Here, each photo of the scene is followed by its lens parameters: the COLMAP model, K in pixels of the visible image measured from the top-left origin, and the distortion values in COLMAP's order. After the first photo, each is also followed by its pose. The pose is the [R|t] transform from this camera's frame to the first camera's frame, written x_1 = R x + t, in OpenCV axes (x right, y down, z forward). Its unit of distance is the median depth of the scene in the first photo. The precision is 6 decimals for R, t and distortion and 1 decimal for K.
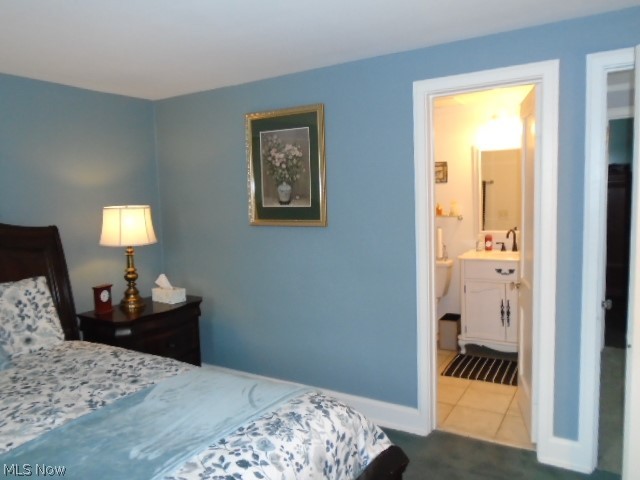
lens RADIAL K [[488.0, 0, 320.5], [0, 488.0, 241.3], [0, 0, 1]] dist [-0.018416, 0.023141]
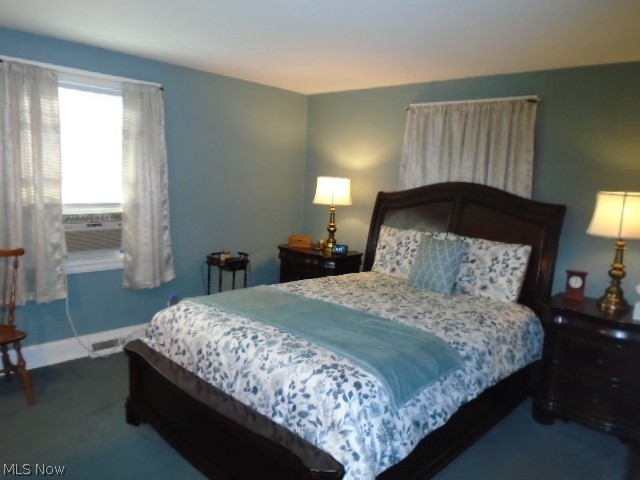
lens RADIAL K [[488.0, 0, 320.7], [0, 488.0, 239.4], [0, 0, 1]] dist [-0.018416, 0.023141]
pose [[-0.221100, 0.149139, -0.963780, 0.700642], [-0.132706, 0.974445, 0.181233, -0.093556], [0.966180, 0.167970, -0.195658, 0.802153]]
